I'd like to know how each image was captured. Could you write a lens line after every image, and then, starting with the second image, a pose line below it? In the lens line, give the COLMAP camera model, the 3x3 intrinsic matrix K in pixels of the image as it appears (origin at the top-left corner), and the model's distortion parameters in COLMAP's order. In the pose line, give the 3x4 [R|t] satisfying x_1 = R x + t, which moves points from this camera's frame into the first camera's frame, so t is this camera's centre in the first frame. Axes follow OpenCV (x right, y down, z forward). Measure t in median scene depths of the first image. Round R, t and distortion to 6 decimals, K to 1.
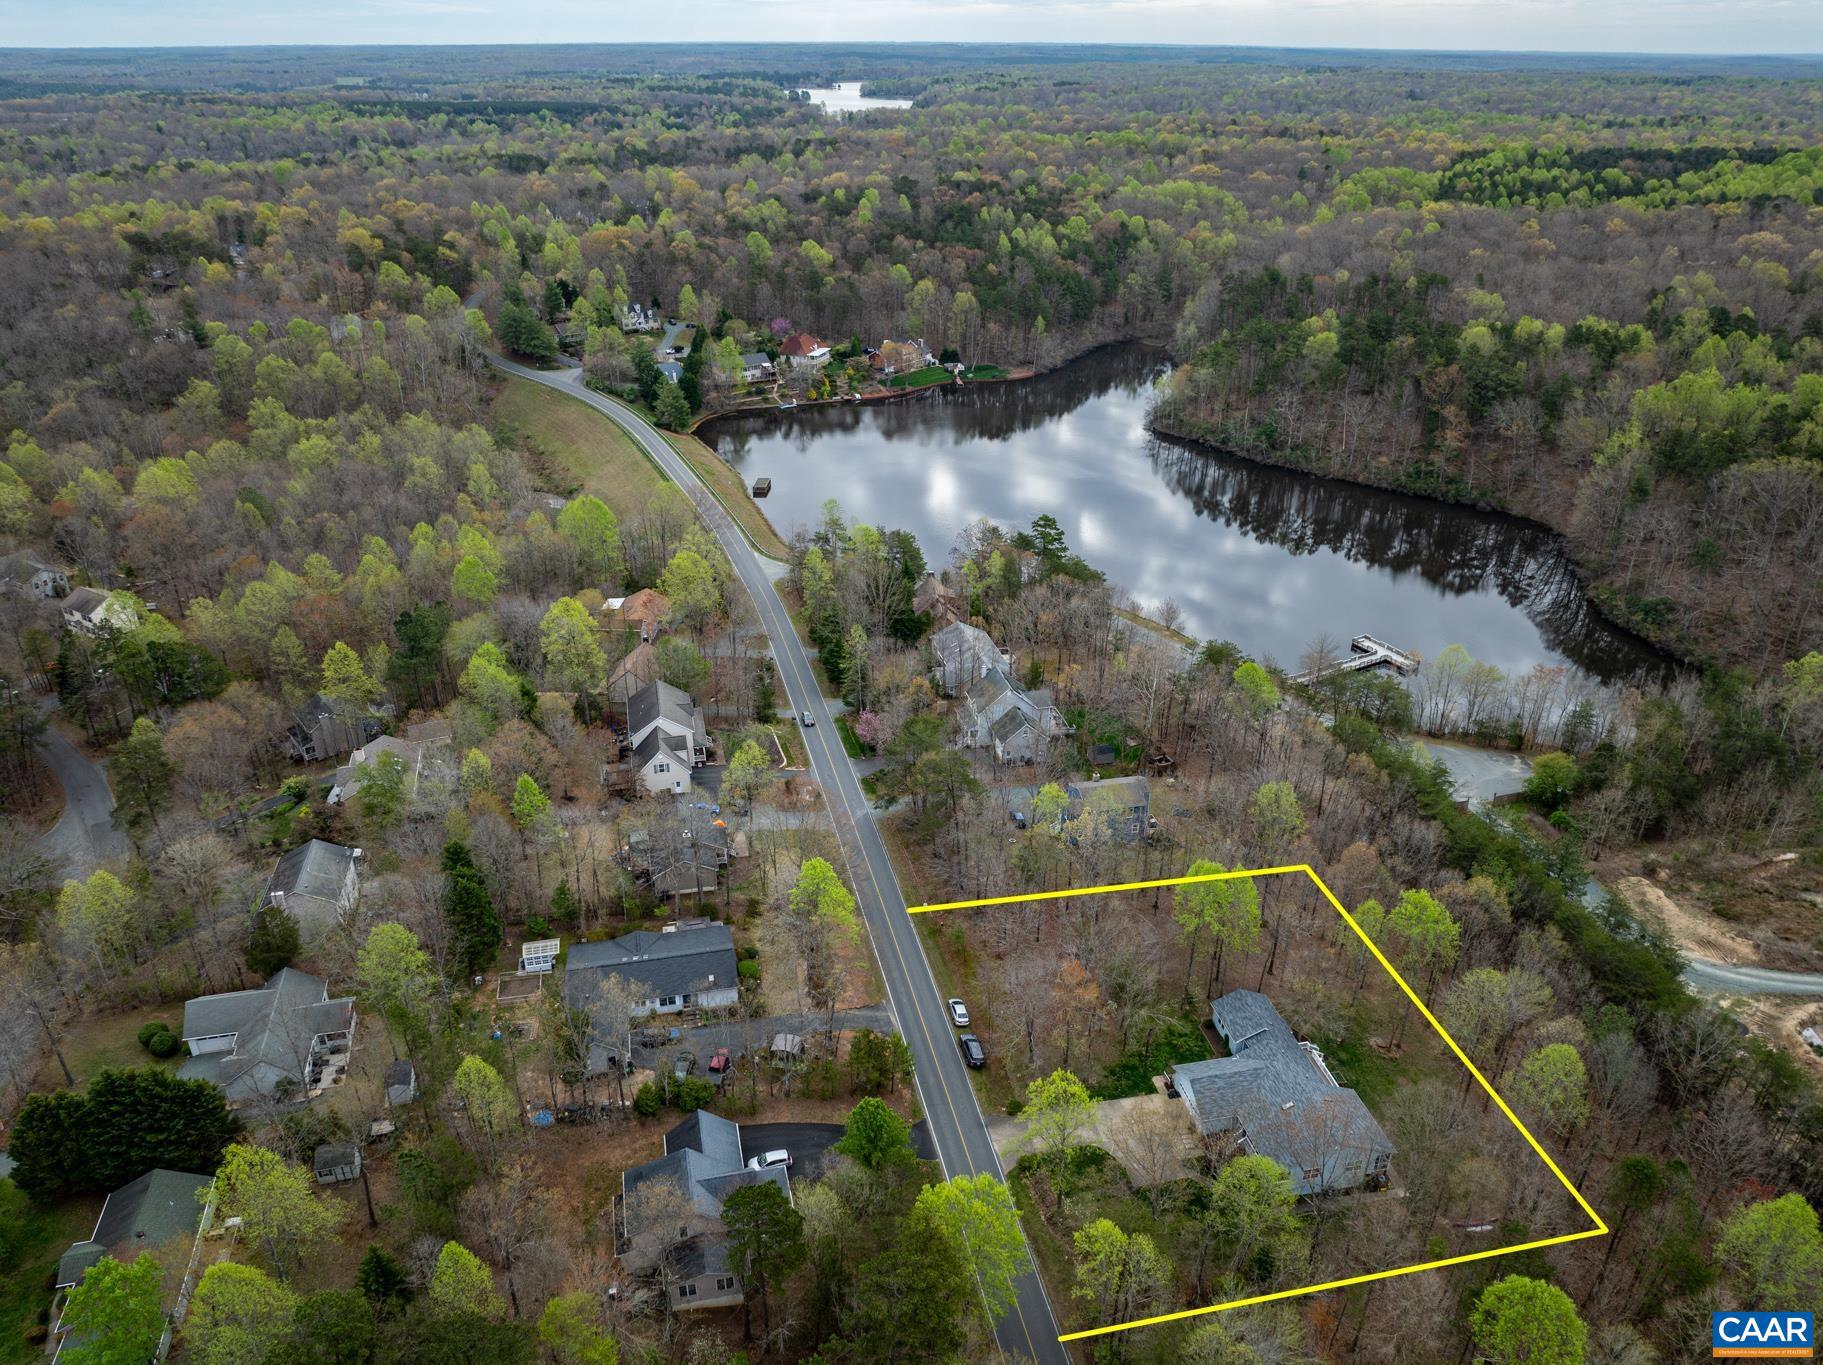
lens RADIAL K [[1278.7, 0, 908.9], [0, 1278.7, 684.4], [0, 0, 1]] dist [-0.036551, 0.006265]
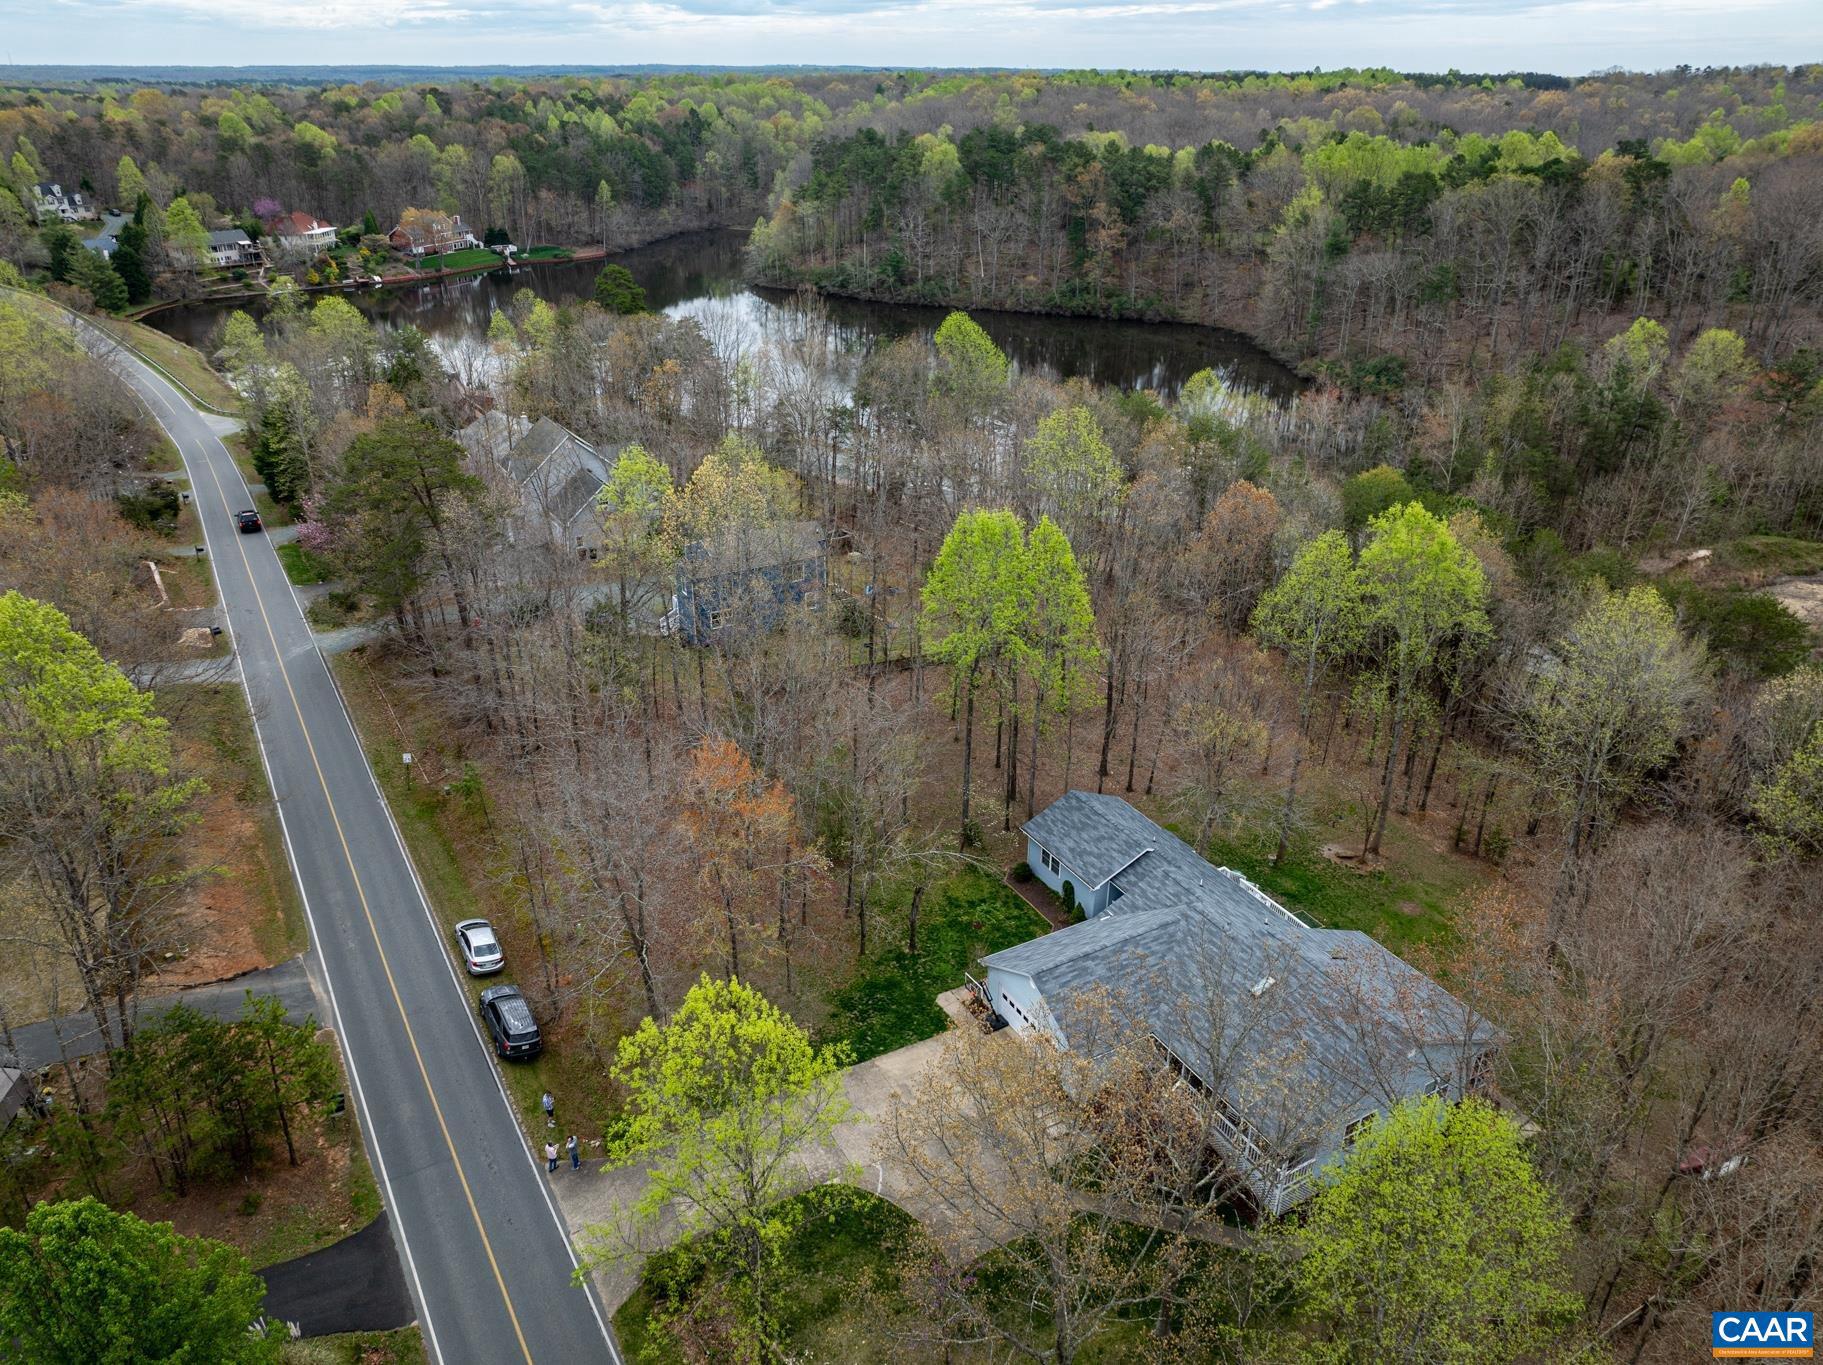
lens RADIAL K [[1278.7, 0, 912.1], [0, 1278.7, 680.0], [0, 0, 1]] dist [-0.036551, 0.006265]
pose [[0.951576, -0.127011, 0.279947, 0.028505], [0.133282, 0.991072, -0.003397, 0.077137], [-0.277016, 0.040544, 0.960009, 0.220944]]
